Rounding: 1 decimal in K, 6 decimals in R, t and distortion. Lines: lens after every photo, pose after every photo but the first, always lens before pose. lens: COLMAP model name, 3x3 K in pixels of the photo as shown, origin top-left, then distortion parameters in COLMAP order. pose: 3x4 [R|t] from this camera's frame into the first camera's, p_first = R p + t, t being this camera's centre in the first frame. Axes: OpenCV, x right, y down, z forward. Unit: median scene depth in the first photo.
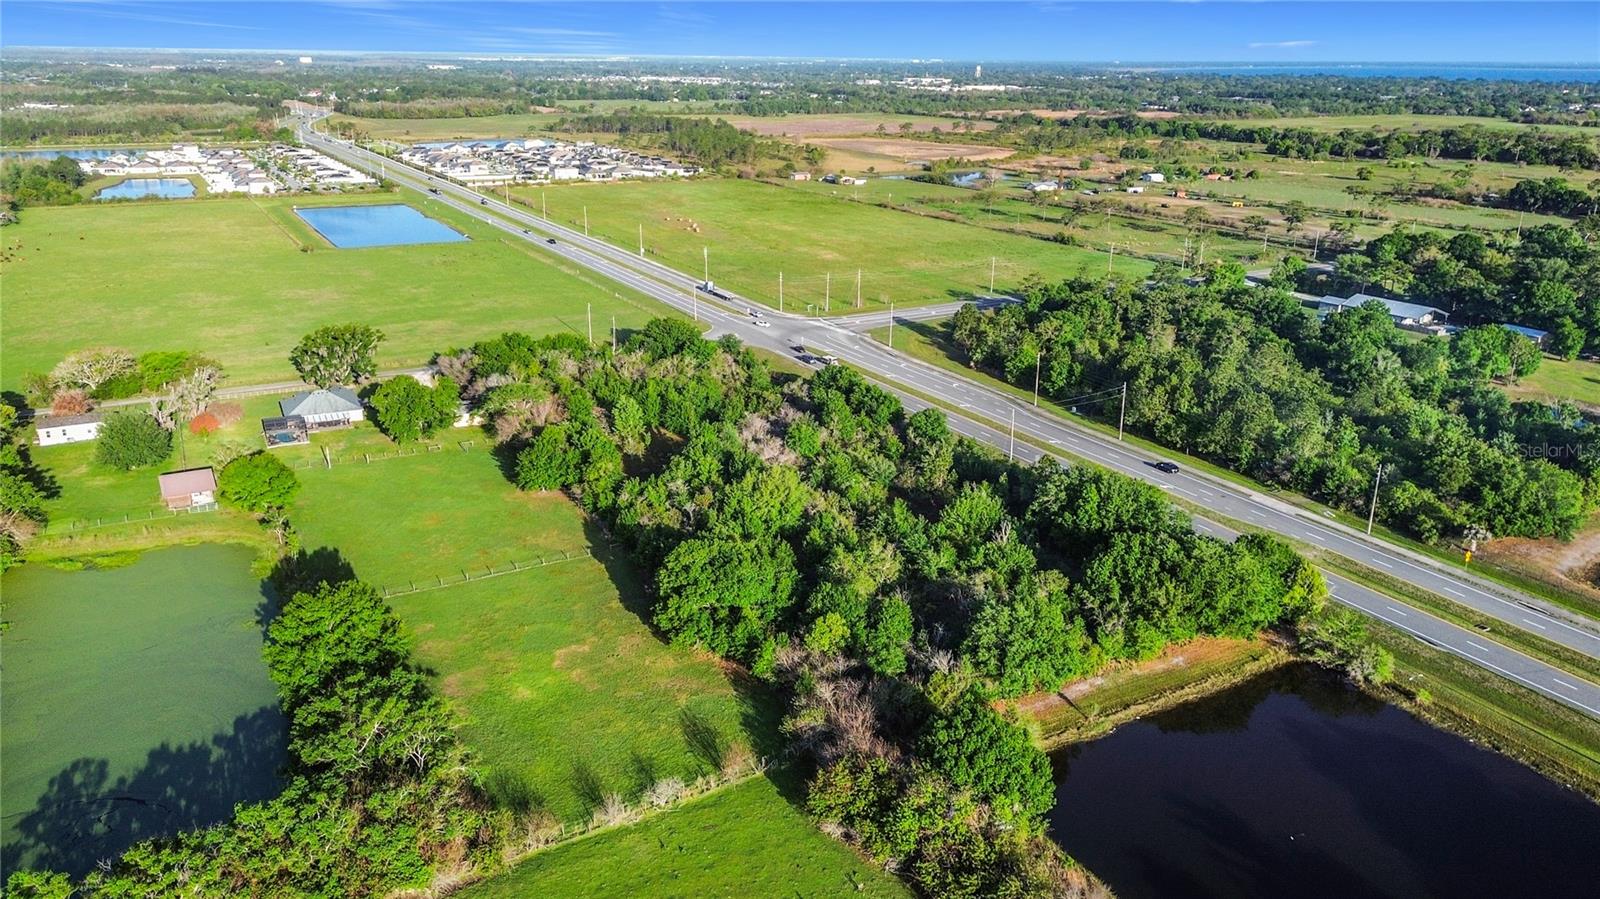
lens RADIAL K [[1156.5, 0, 800.0], [0, 1156.5, 449.5], [0, 0, 1]] dist [0.074885, -0.089253]
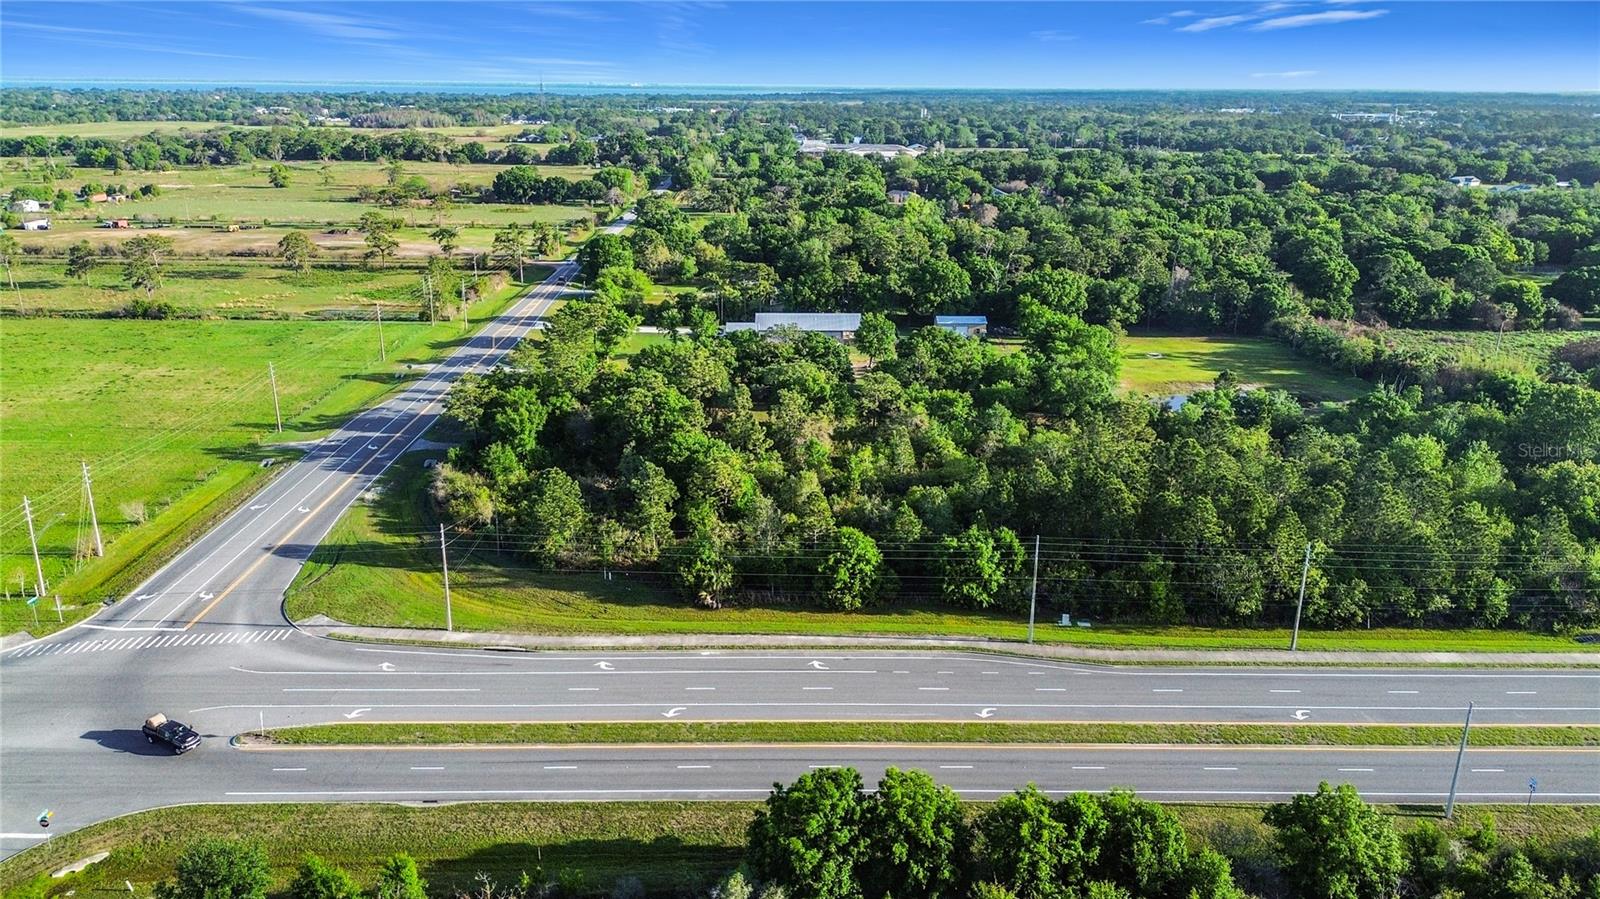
lens RADIAL K [[1166.7, 0, 779.0], [0, 1166.7, 446.5], [0, 0, 1]] dist [0.087023, -0.096274]
pose [[0.498338, -0.263309, 0.826031, -0.075394], [0.278026, 0.950982, 0.135408, -0.071906], [-0.821195, 0.162179, 0.547117, 0.287008]]
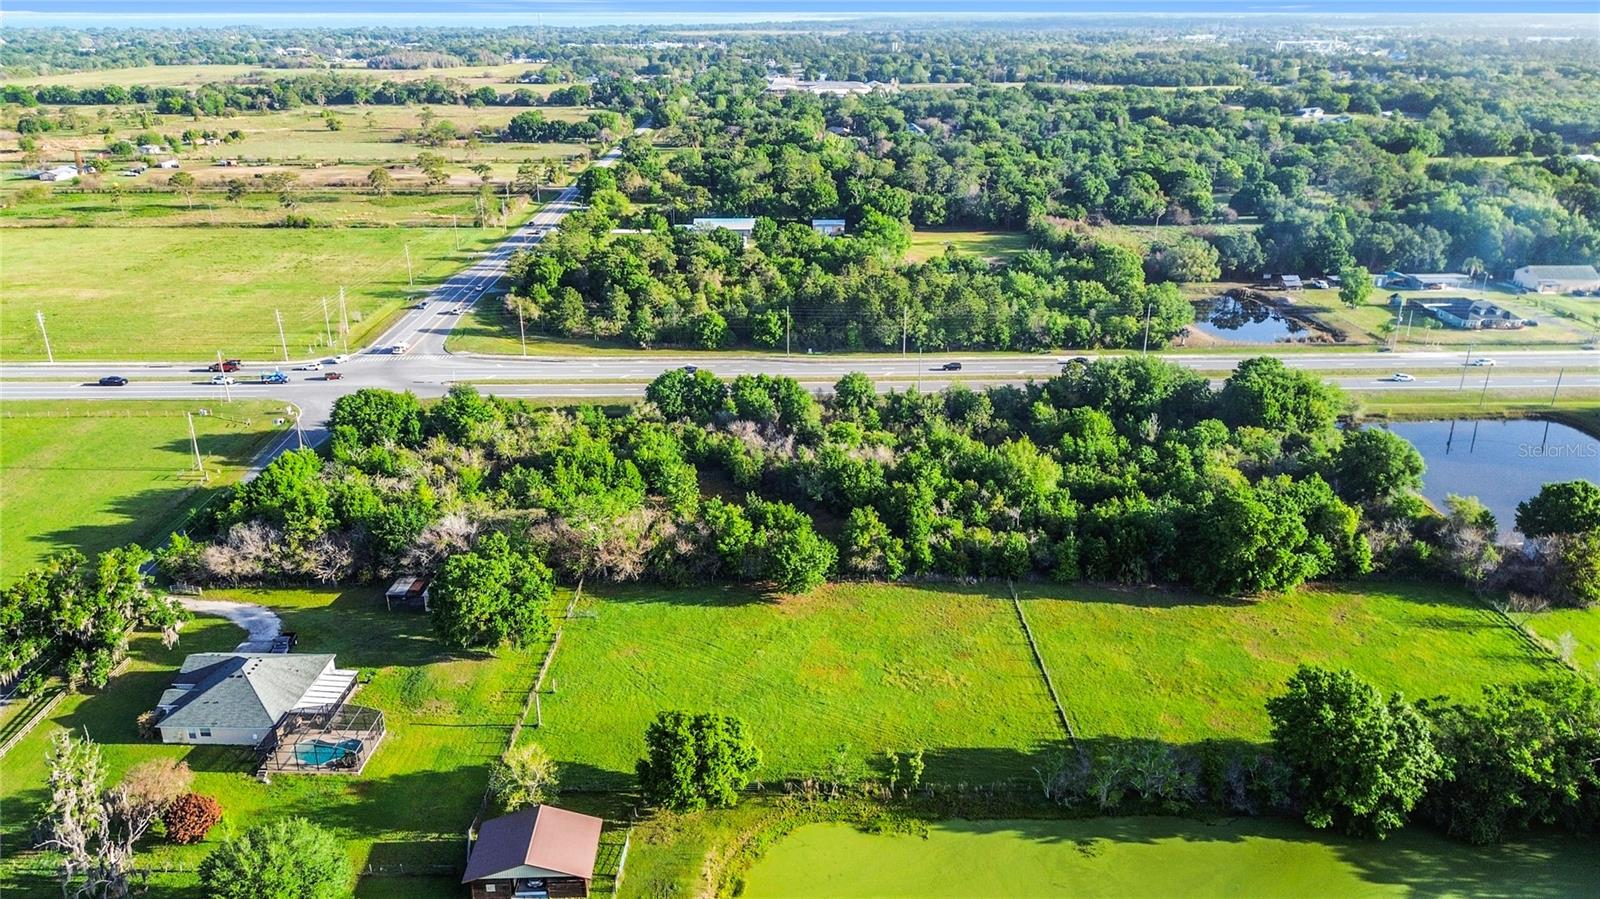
lens RADIAL K [[1152.9, 0, 796.2], [0, 1152.9, 419.3], [0, 0, 1]] dist [0.073879, -0.086168]
pose [[0.483114, -0.304644, 0.820849, -0.228309], [0.290049, 0.940264, 0.178254, -0.058407], [-0.826119, 0.151969, 0.542616, 0.158675]]
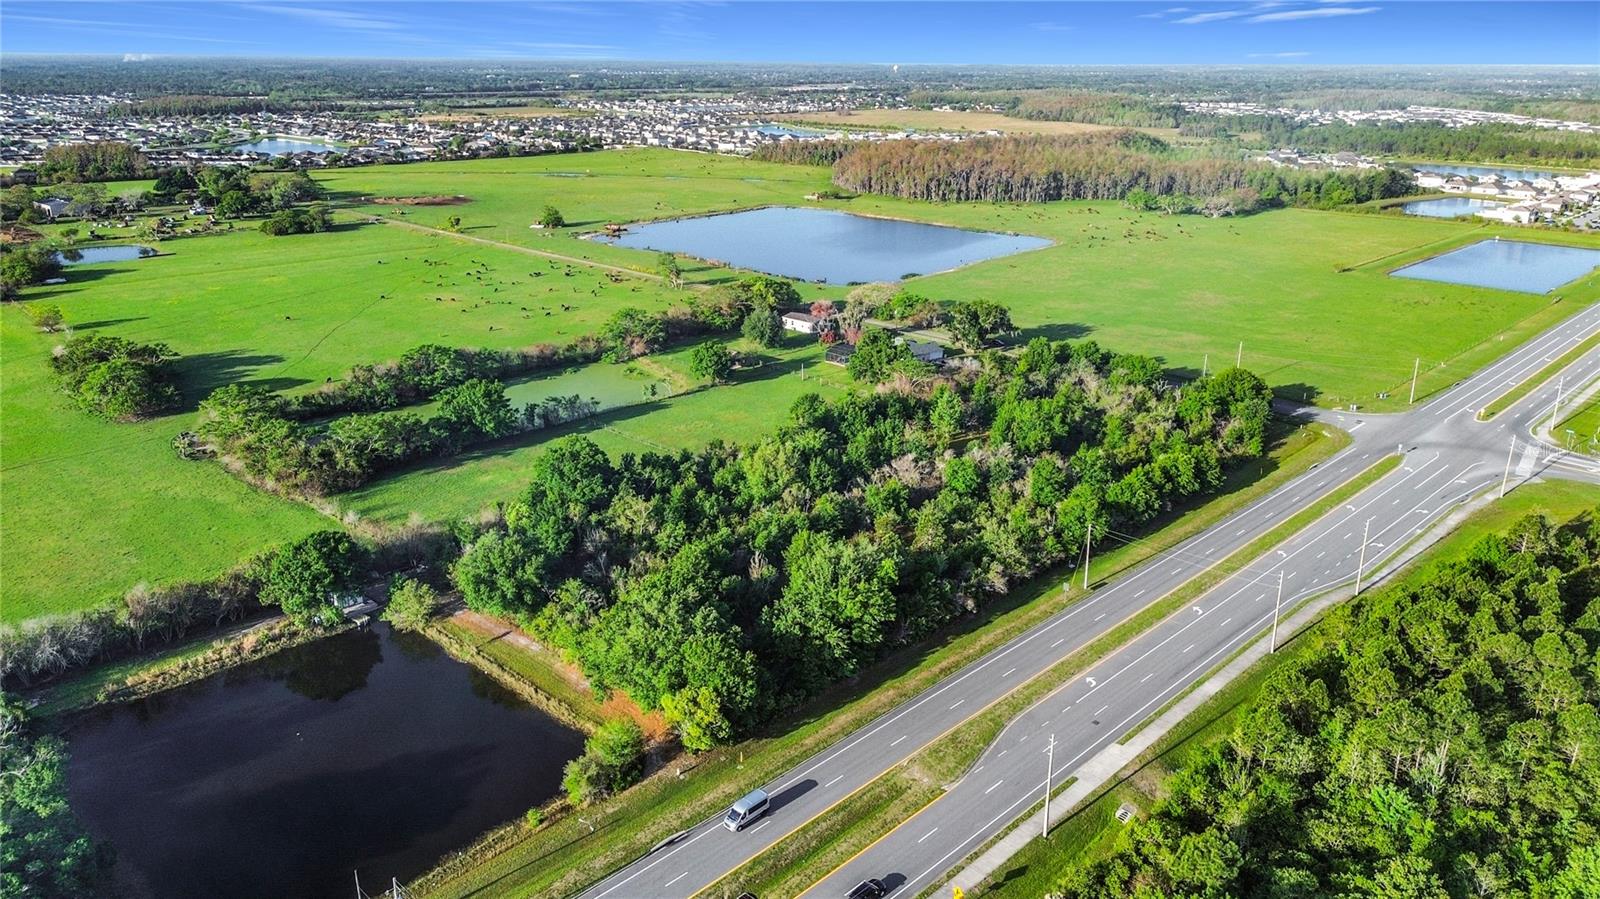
lens RADIAL K [[1156.5, 0, 800.0], [0, 1156.5, 449.5], [0, 0, 1]] dist [0.074885, -0.089253]
pose [[0.255775, 0.296846, -0.920033, 0.251331], [-0.313974, 0.925607, 0.211358, -0.055062], [0.914330, 0.234806, 0.329949, 0.165842]]
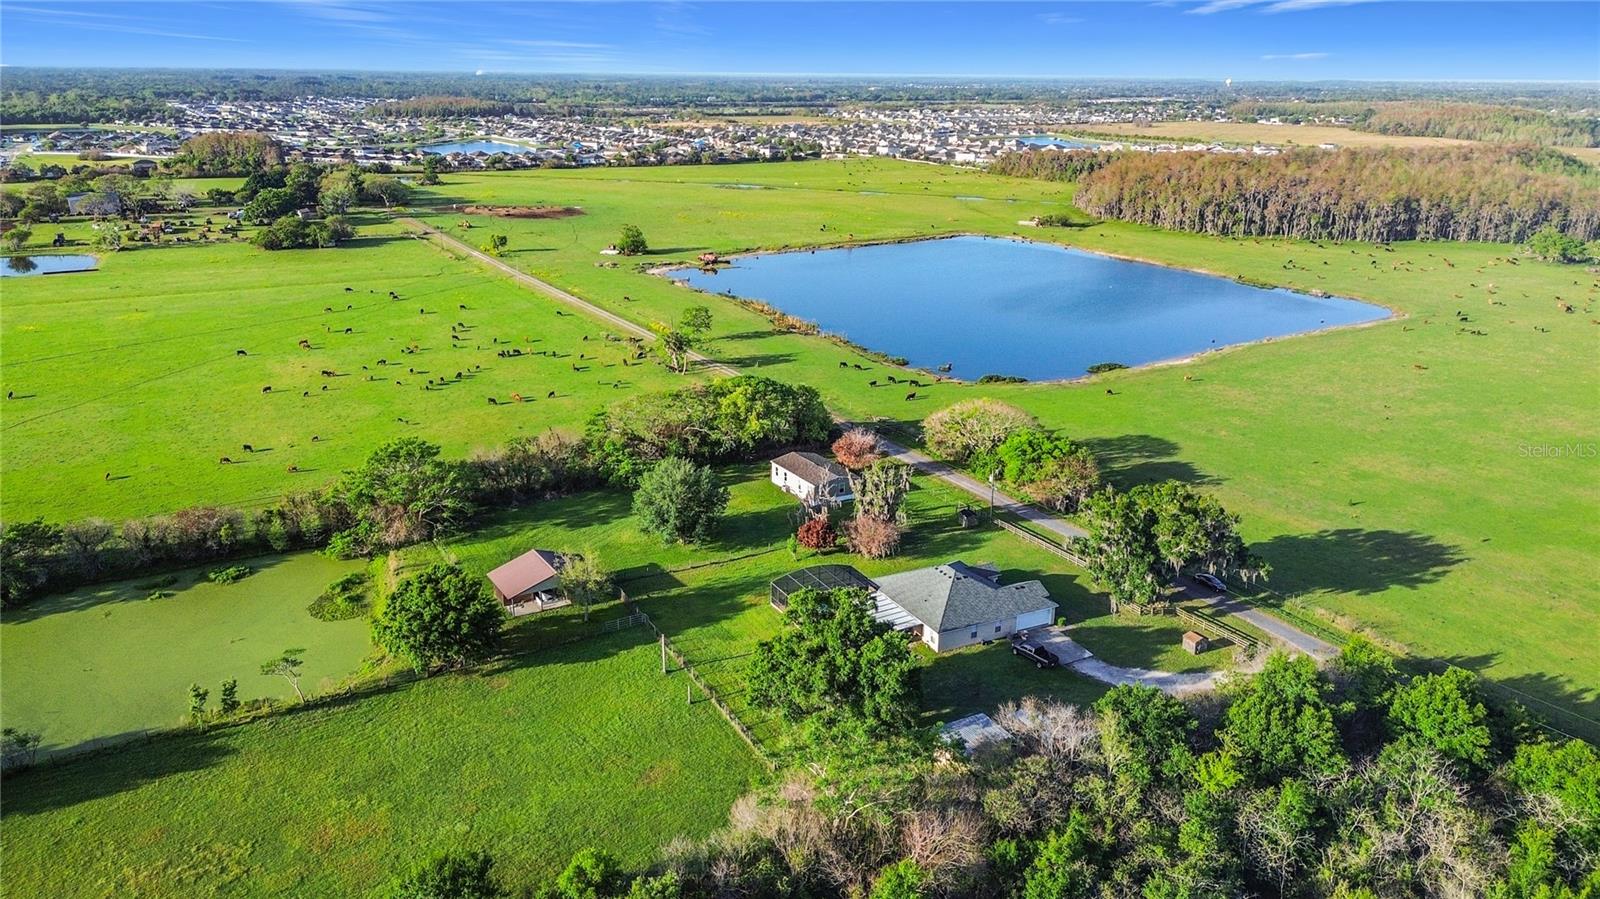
lens RADIAL K [[1178.0, 0, 800.0], [0, 1178.0, 449.5], [0, 0, 1]] dist [0.081427, -0.084334]
pose [[0.000572, 0.289576, -0.957155, 0.028933], [-0.333531, 0.902403, 0.272812, -0.072787], [0.942739, 0.319084, 0.097099, 0.283418]]
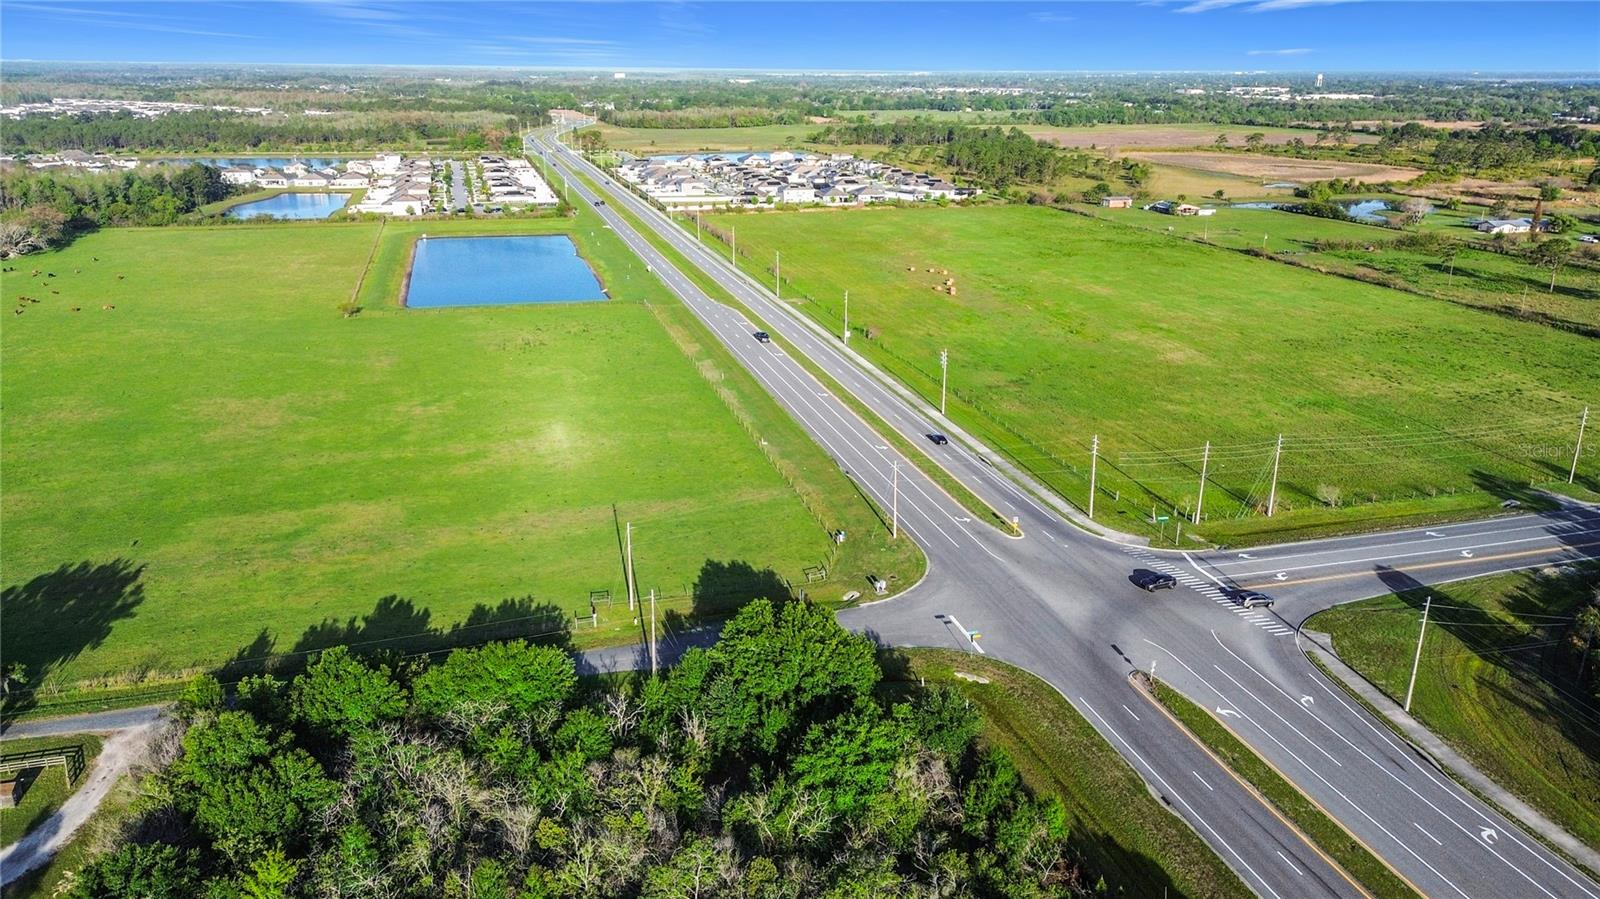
lens RADIAL K [[1148.7, 0, 805.2], [0, 1148.7, 393.9], [0, 0, 1]] dist [0.073335, -0.077140]
pose [[0.969670, 0.060261, -0.236874, -0.009800], [-0.073249, 0.996233, -0.046407, -0.065838], [0.233185, 0.062350, 0.970431, 0.251598]]
